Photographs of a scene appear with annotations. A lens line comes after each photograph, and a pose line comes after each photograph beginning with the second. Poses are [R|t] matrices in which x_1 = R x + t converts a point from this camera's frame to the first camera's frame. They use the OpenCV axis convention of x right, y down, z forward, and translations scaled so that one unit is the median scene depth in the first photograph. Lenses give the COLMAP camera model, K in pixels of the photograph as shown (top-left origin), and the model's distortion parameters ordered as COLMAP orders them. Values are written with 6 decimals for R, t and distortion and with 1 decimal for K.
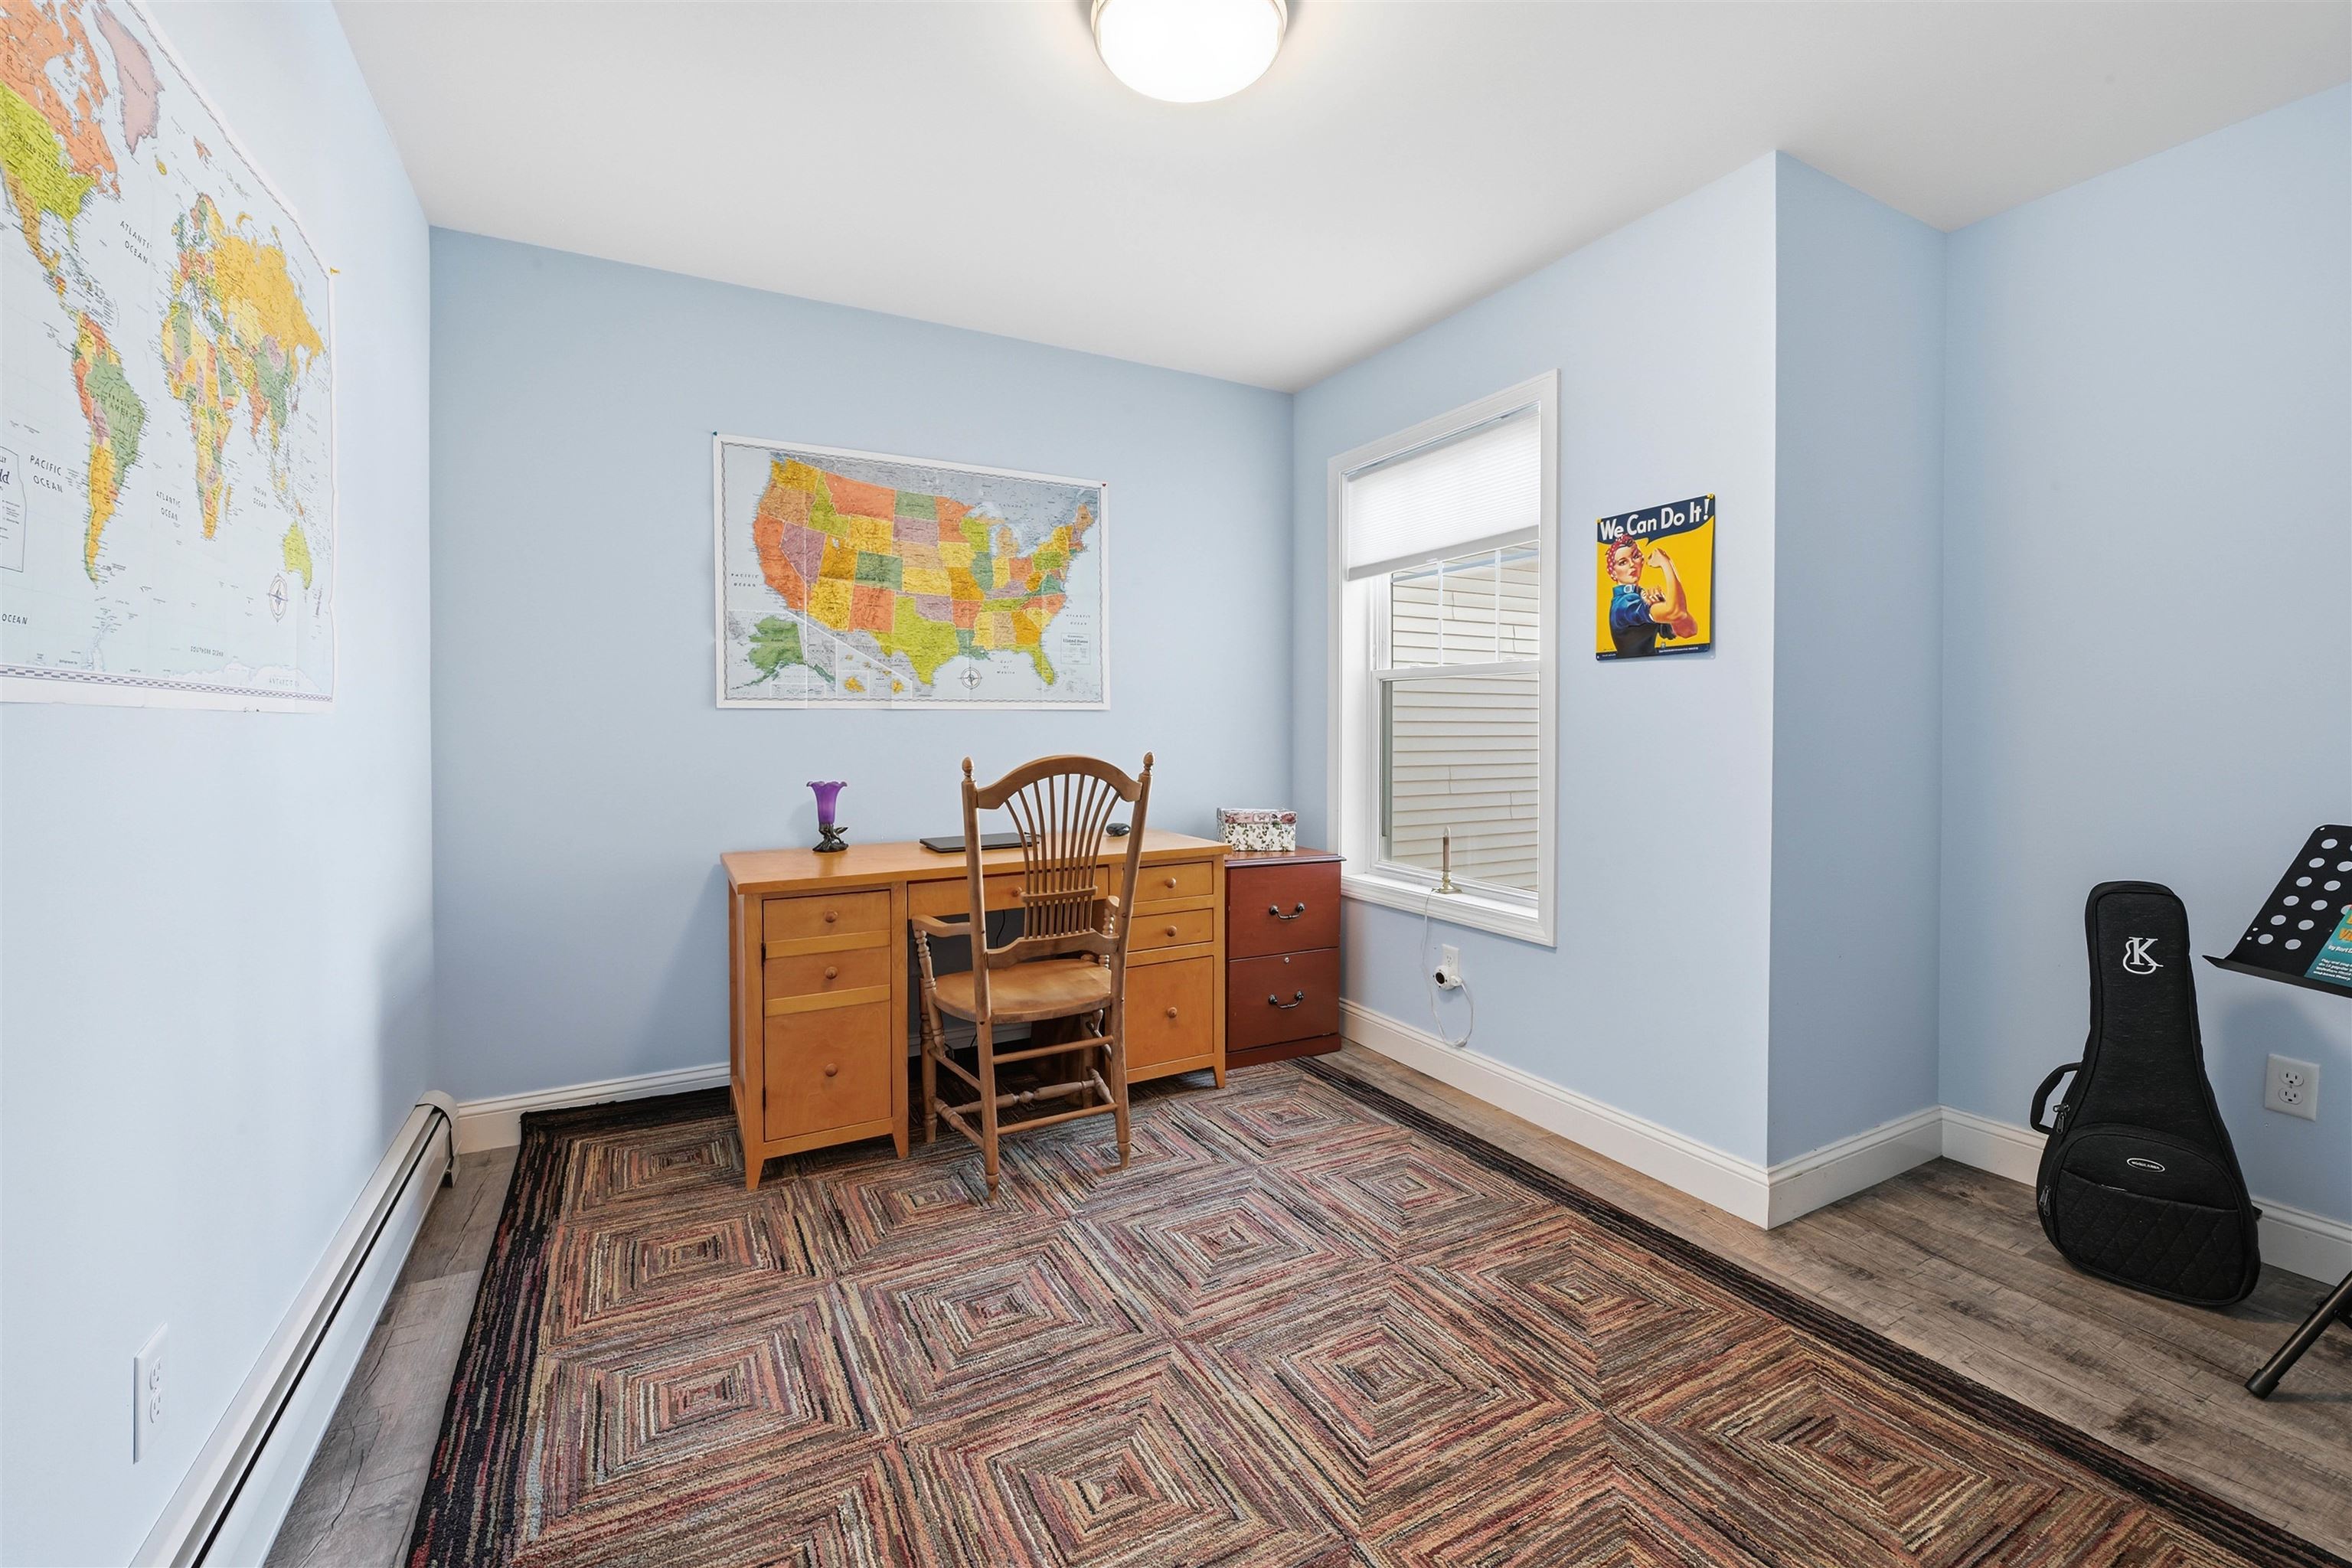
lens RADIAL K [[964.4, 0, 1178.1], [0, 964.4, 743.9], [0, 0, 1]] dist [-0.007482, -0.000506]
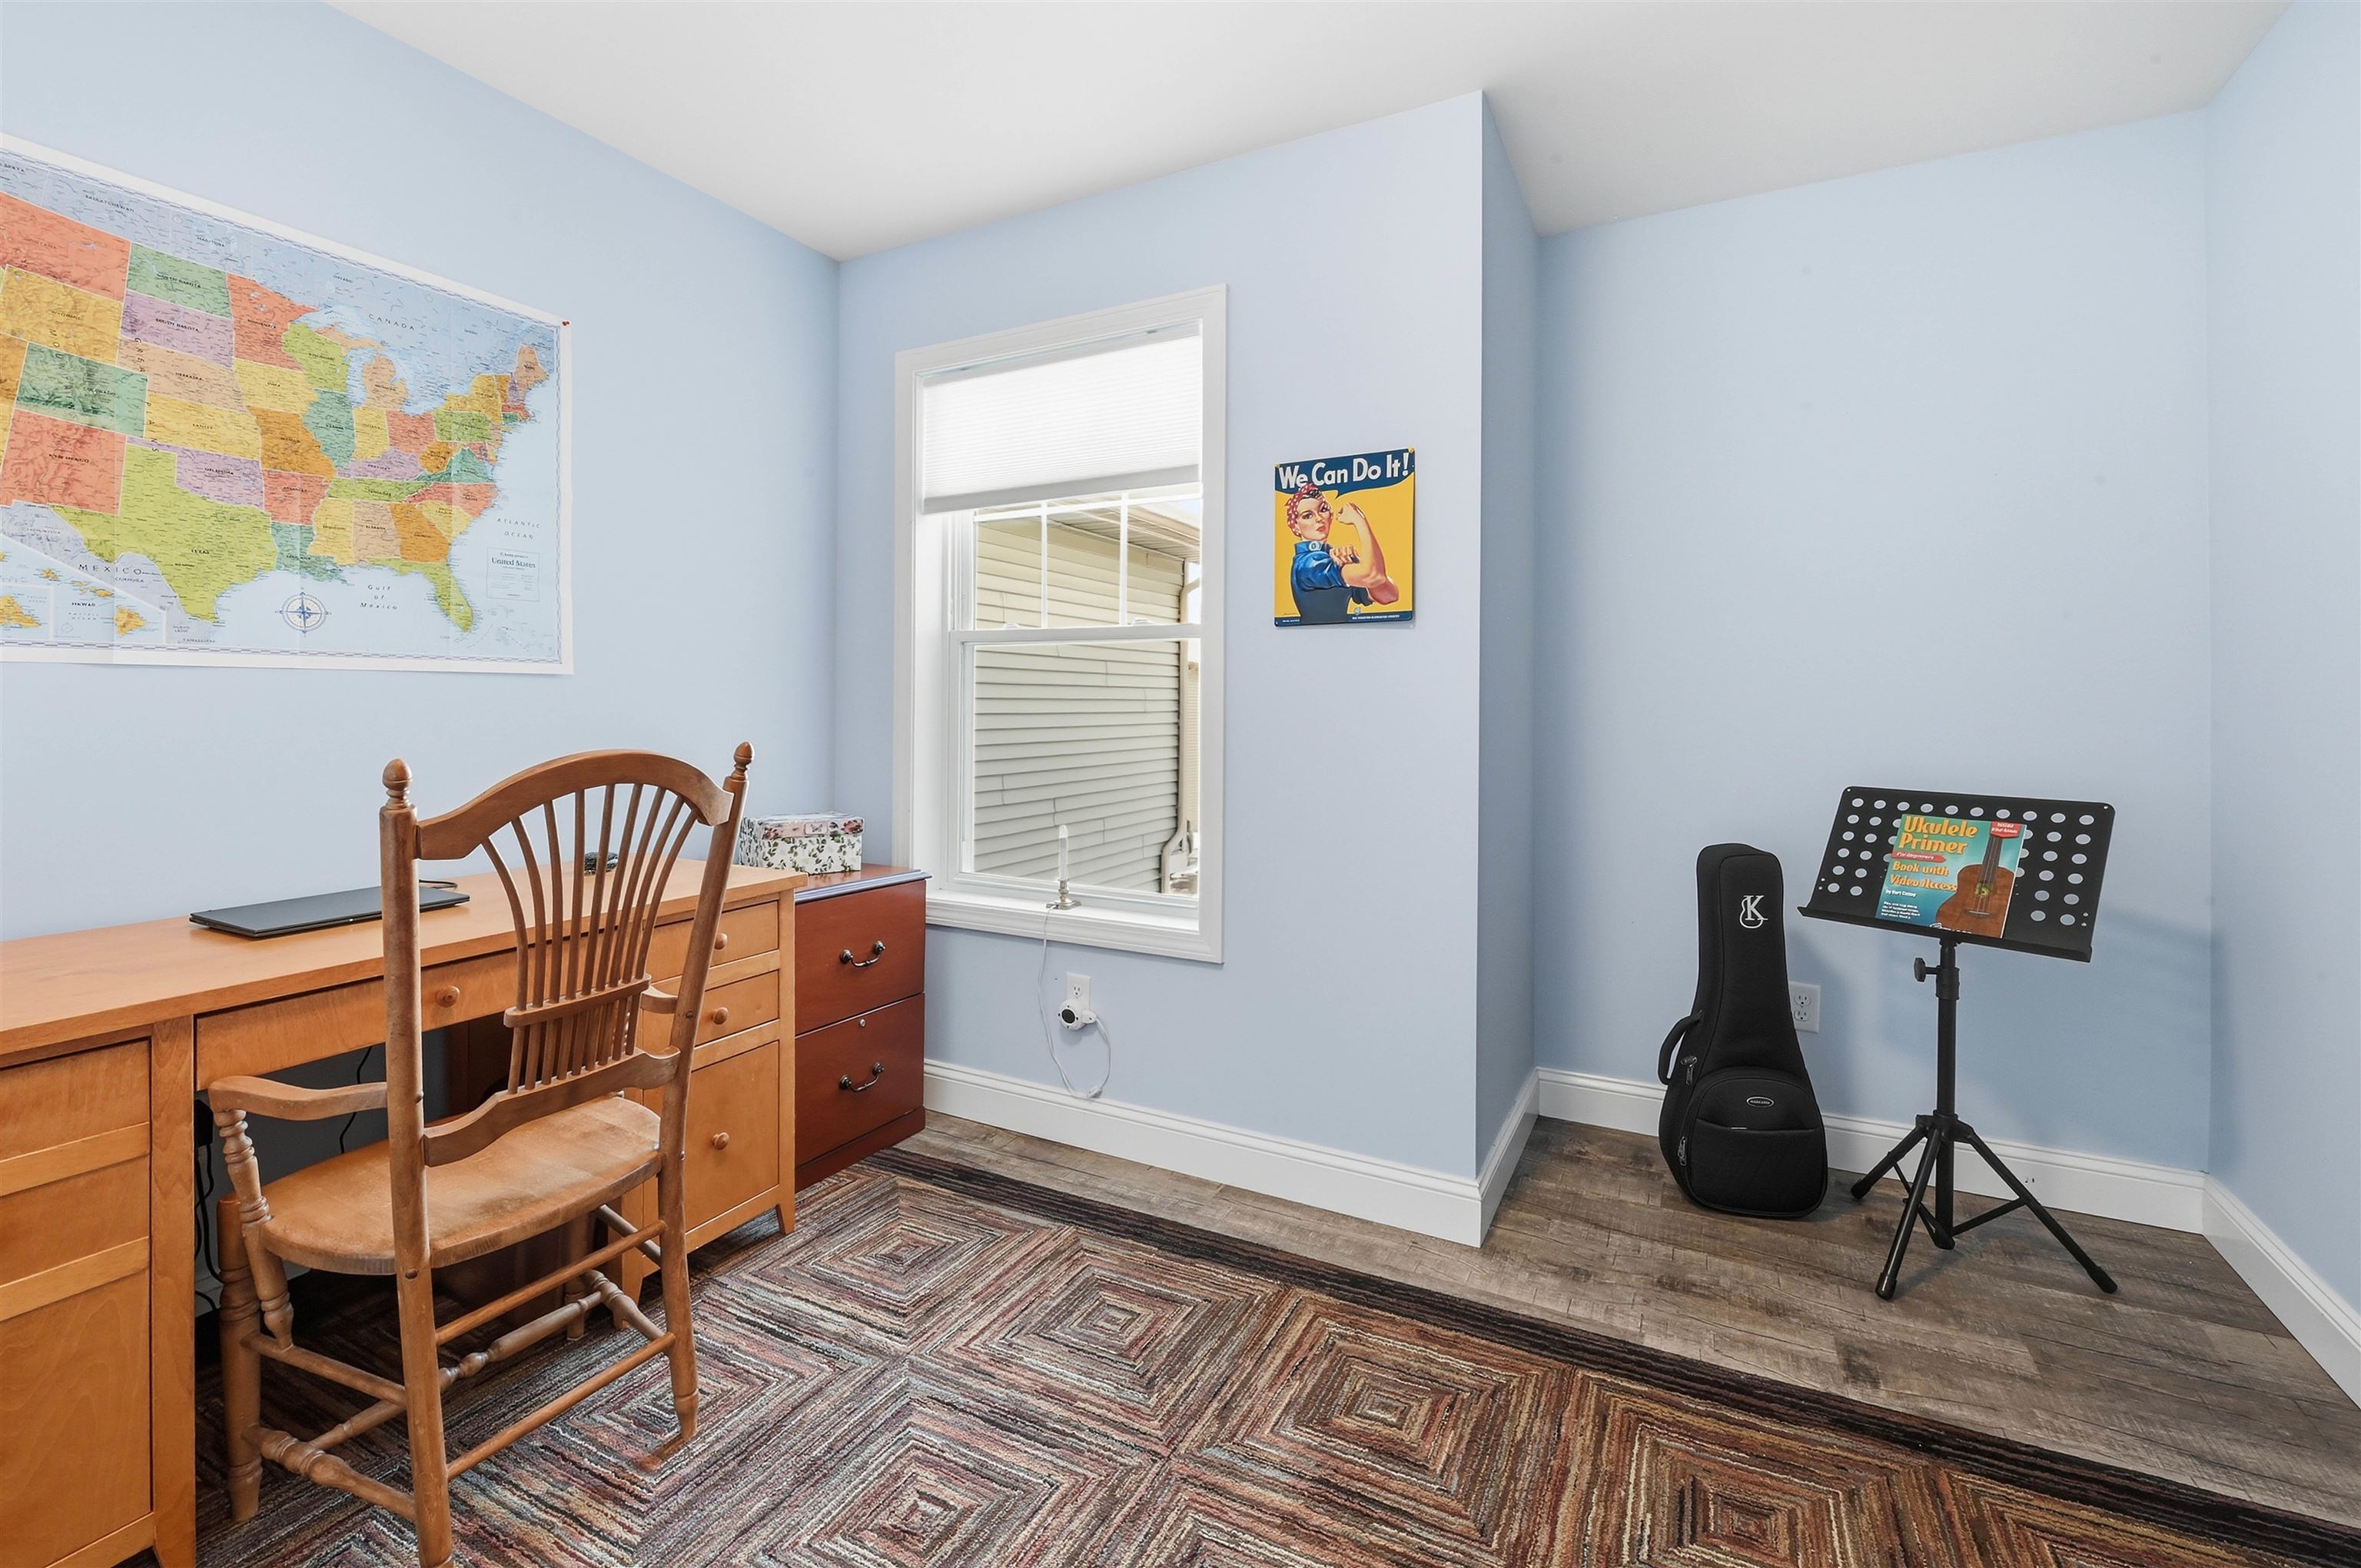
lens RADIAL K [[1023.8, 0, 1182.2], [0, 1023.8, 703.3], [0, 0, 1]] dist [-0.007957, -0.000655]
pose [[0.833488, 0.003271, 0.552528, -0.150420], [0.006726, 0.999848, -0.016065, -0.003539], [-0.552497, 0.017107, 0.833340, 0.294505]]
